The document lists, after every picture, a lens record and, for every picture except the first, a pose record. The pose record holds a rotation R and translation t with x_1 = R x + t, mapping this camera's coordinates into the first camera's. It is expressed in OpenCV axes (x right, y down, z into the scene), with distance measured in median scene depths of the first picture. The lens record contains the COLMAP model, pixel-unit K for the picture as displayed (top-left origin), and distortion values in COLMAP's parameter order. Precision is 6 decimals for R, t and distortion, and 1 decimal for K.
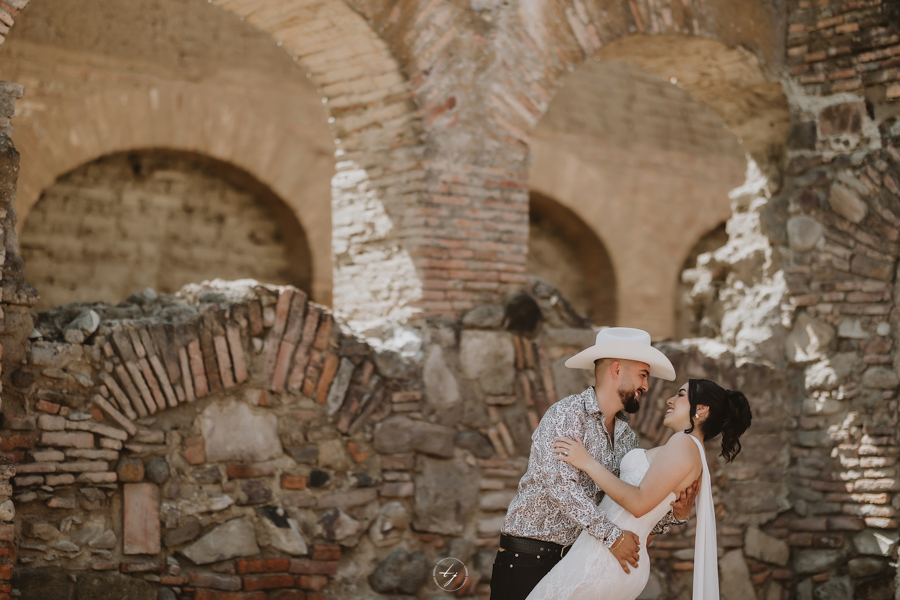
lens RADIAL K [[2380.2, 0, 454.8], [0, 2380.2, 295.2], [0, 0, 1]] dist [0.142235, 0.000000]
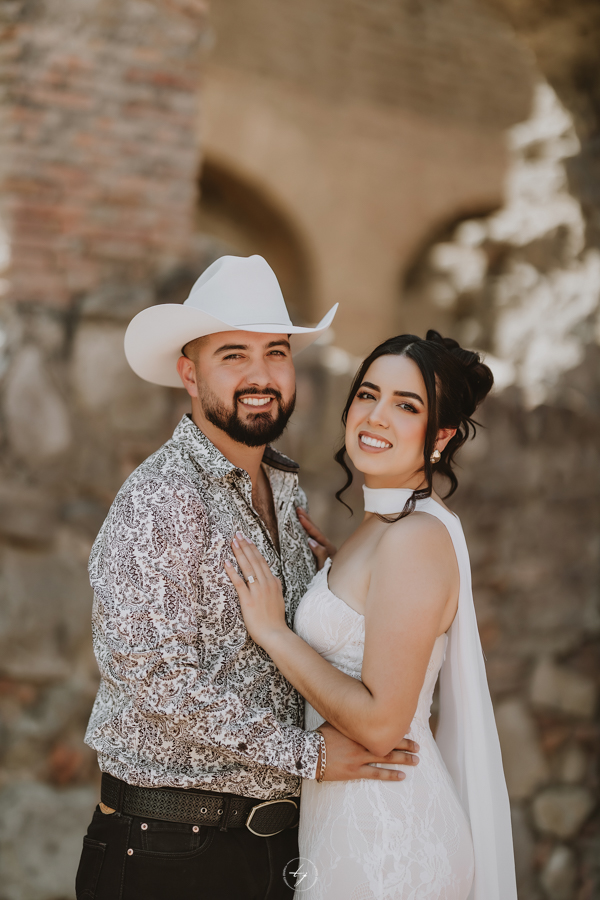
lens RADIAL K [[2380.2, 0, 302.8], [0, 2380.2, 451.8], [0, 0, 1]] dist [0.142235, 0.000000]
pose [[0.996753, 0.028542, 0.075296, 0.013732], [-0.032120, 0.998391, 0.046739, 0.015456], [-0.073840, -0.049005, 0.996065, 0.391623]]
